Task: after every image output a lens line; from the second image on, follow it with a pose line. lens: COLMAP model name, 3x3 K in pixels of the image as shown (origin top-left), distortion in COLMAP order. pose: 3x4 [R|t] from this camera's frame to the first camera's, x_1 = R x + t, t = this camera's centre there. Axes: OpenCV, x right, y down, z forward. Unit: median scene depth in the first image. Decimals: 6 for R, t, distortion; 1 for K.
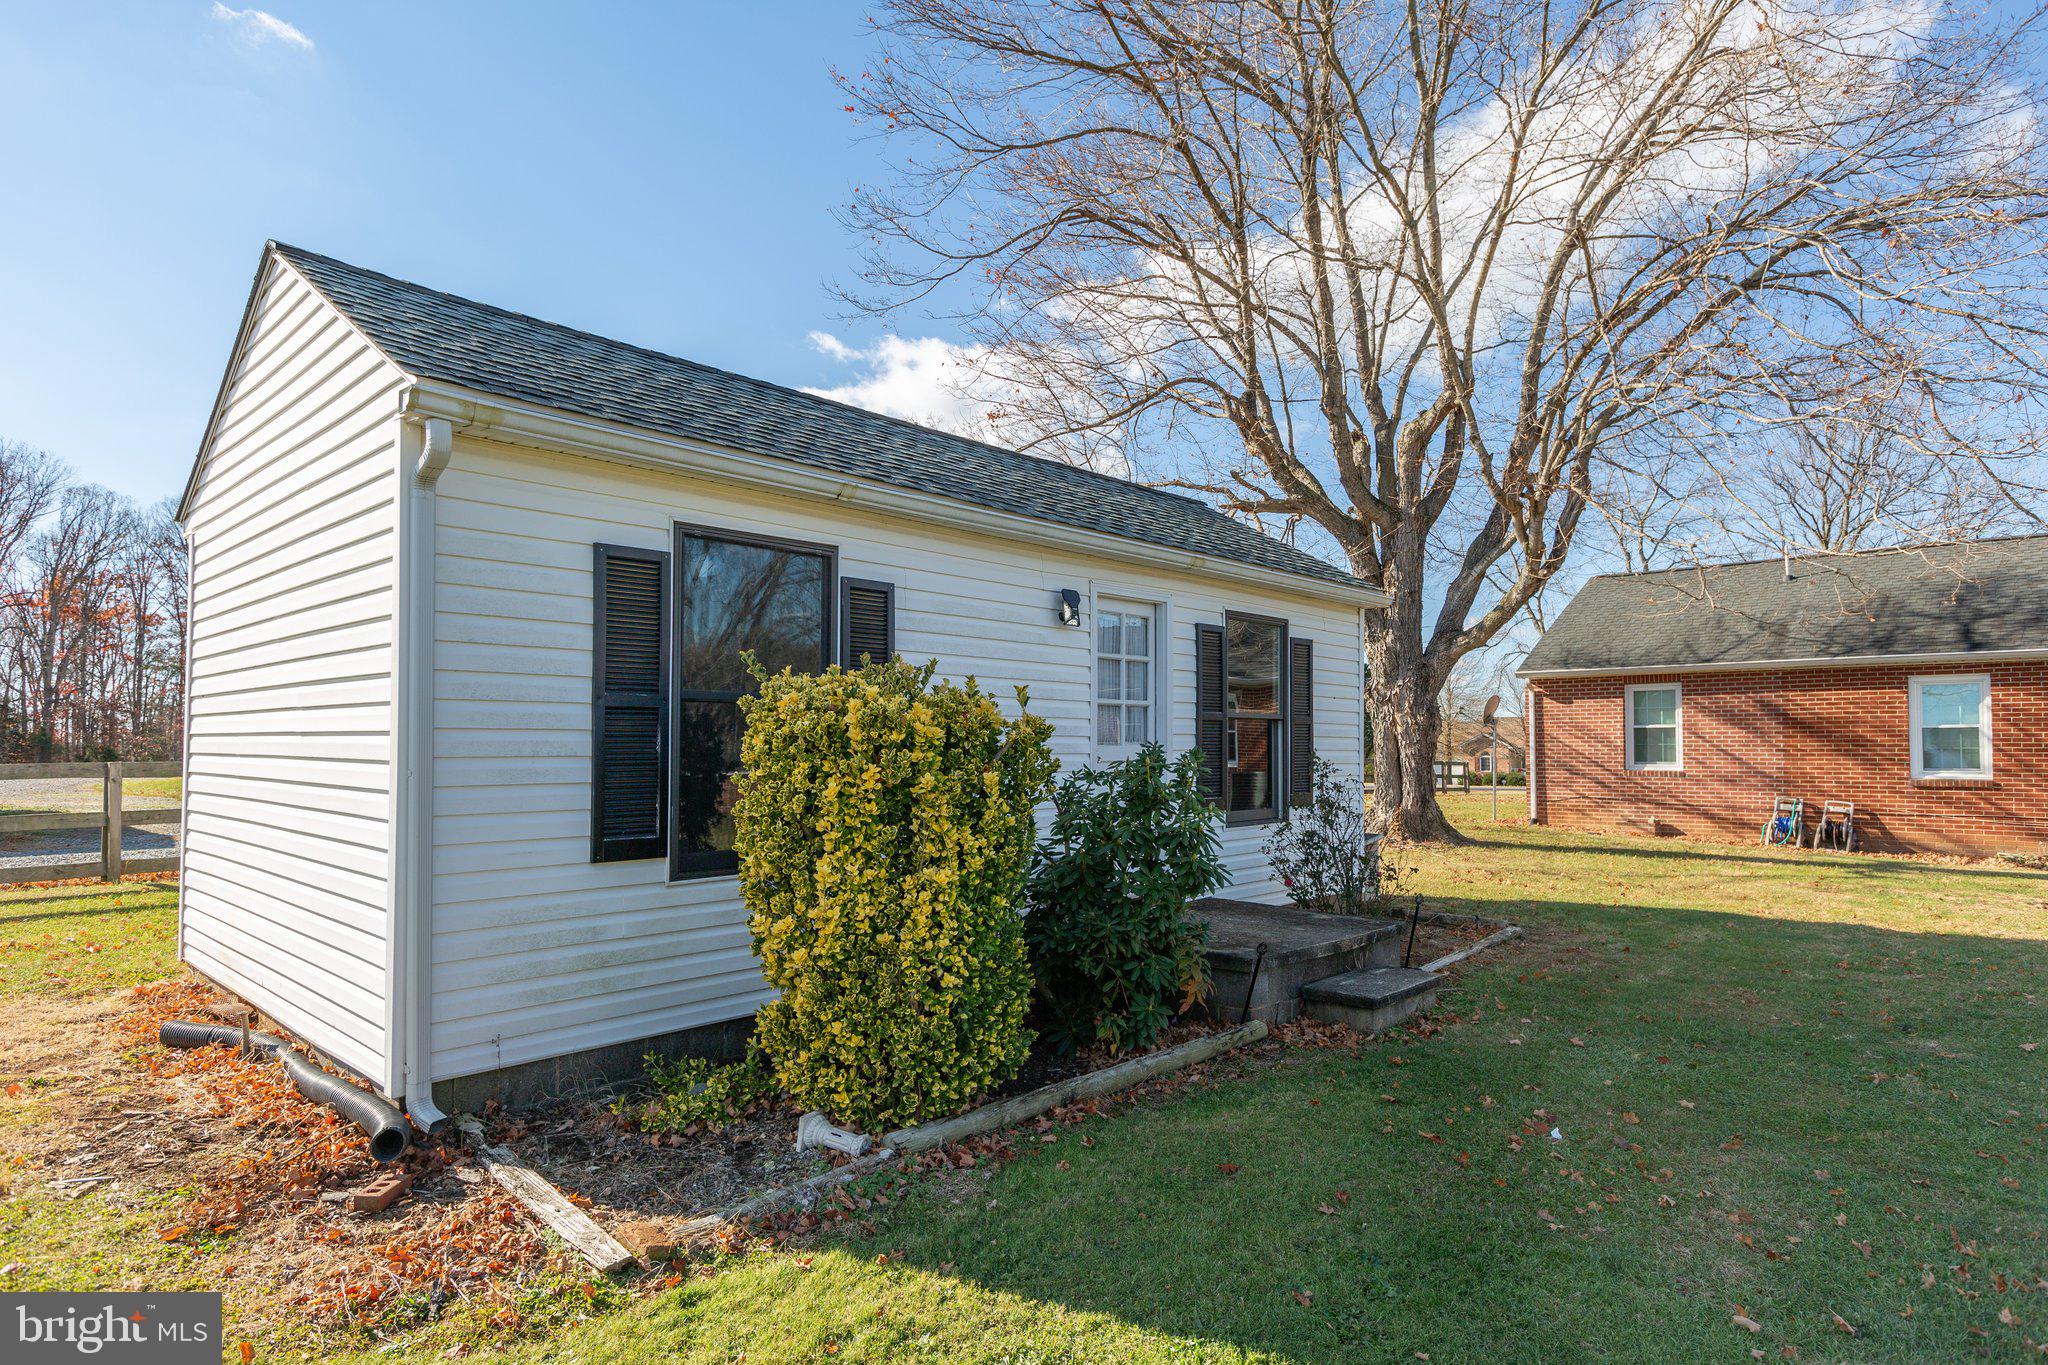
lens RADIAL K [[1115.0, 0, 1023.2], [0, 1115.0, 718.1], [0, 0, 1]] dist [0.003132, 0.000324]
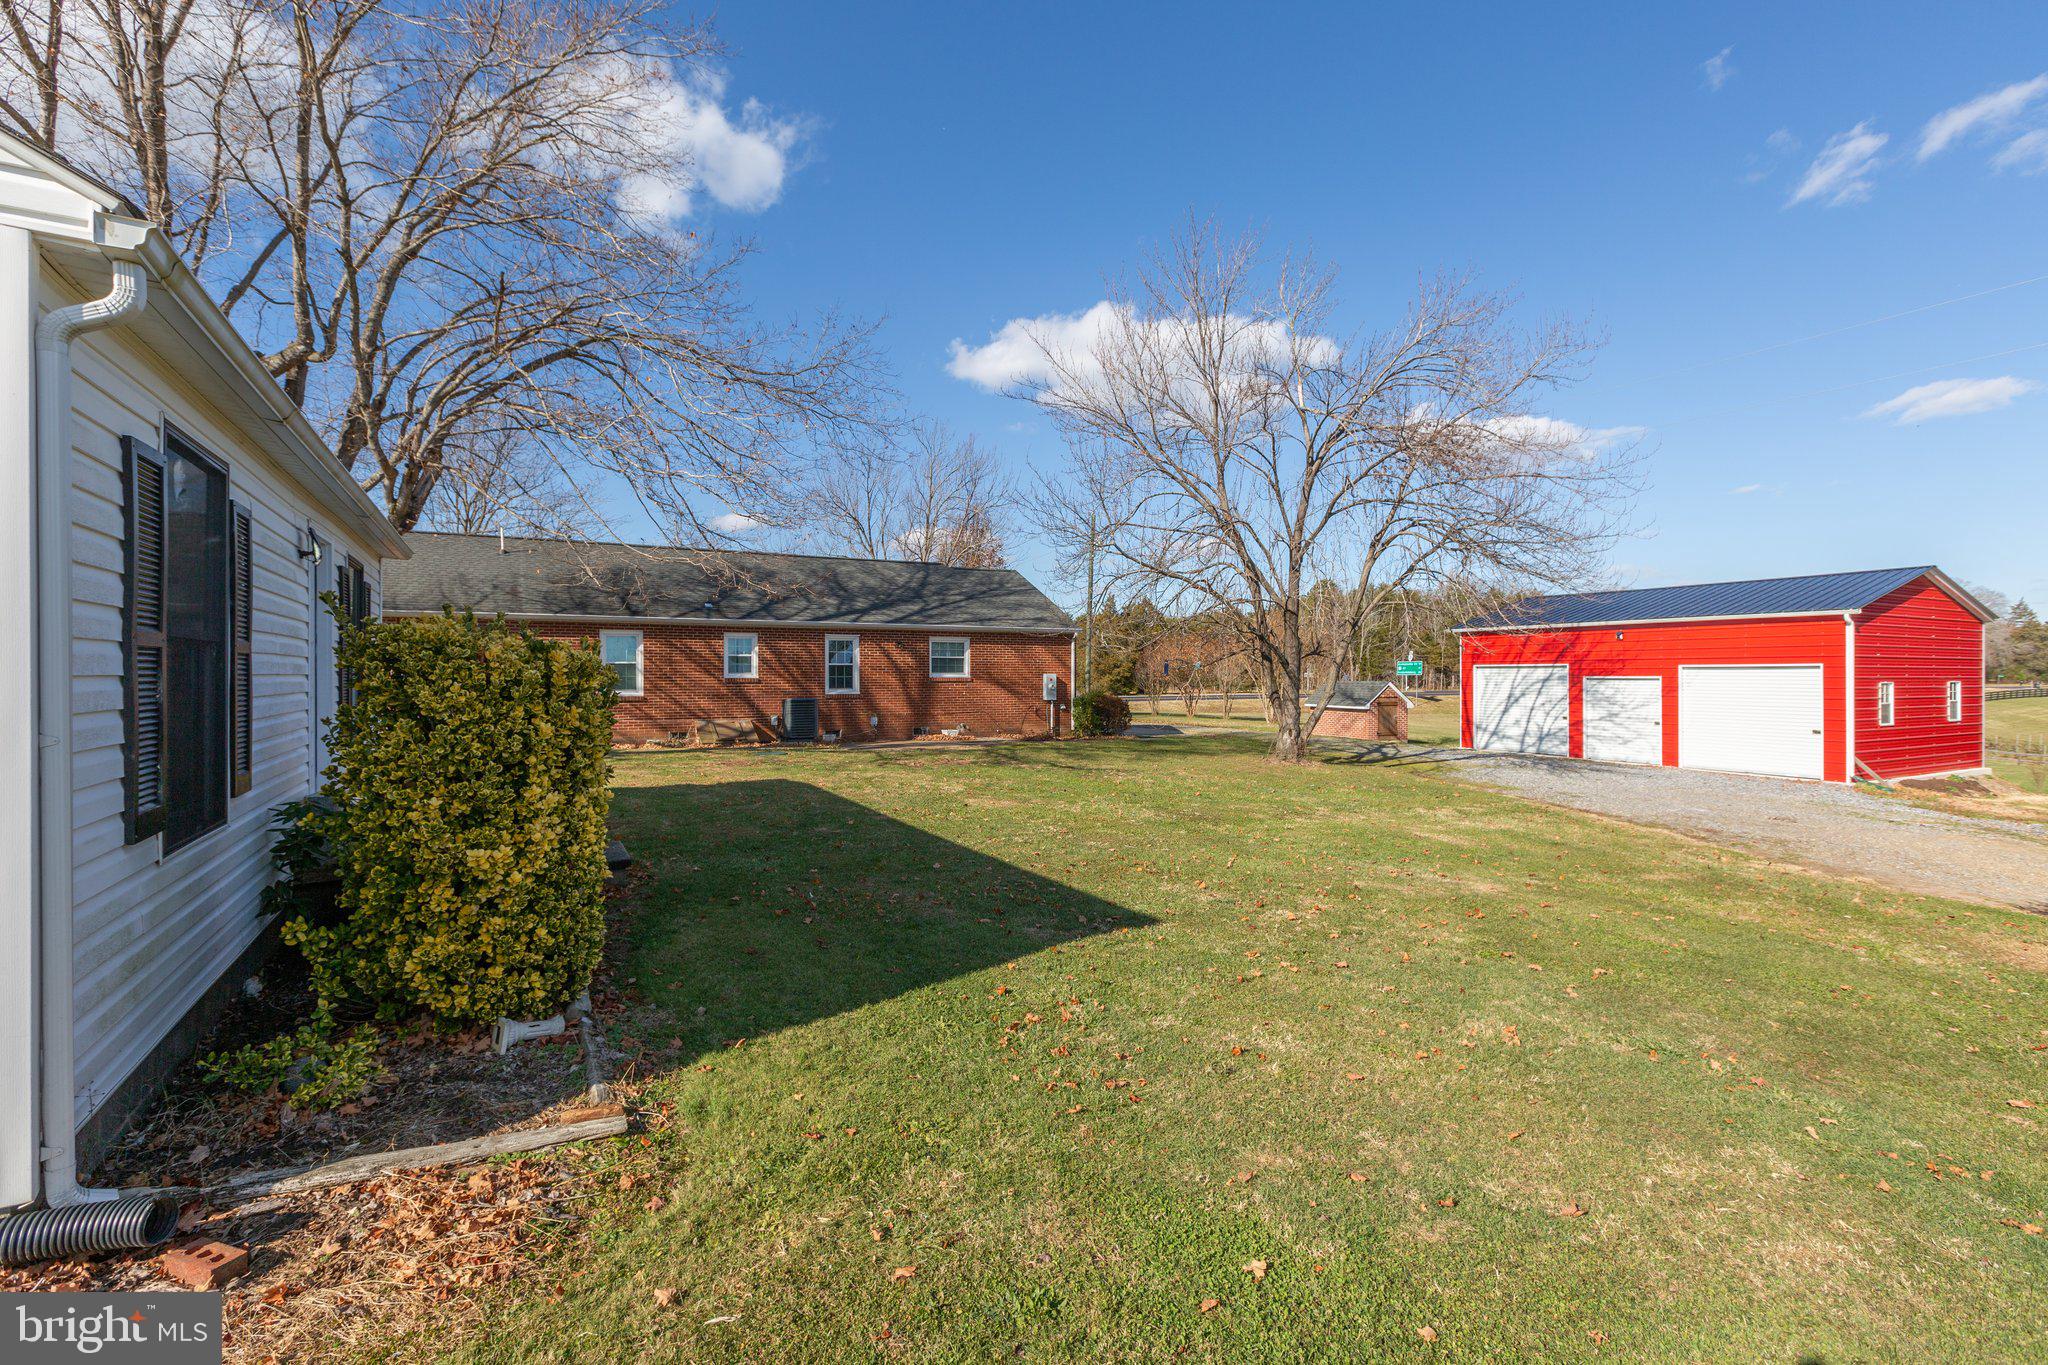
lens RADIAL K [[919.6, 0, 1018.6], [0, 919.6, 683.2], [0, 0, 1]] dist [0.001267, -0.000574]
pose [[0.313451, -0.010944, 0.949541, -0.772186], [-0.024968, 0.999493, 0.019762, -0.011825], [-0.949276, -0.029903, 0.313018, 0.197076]]
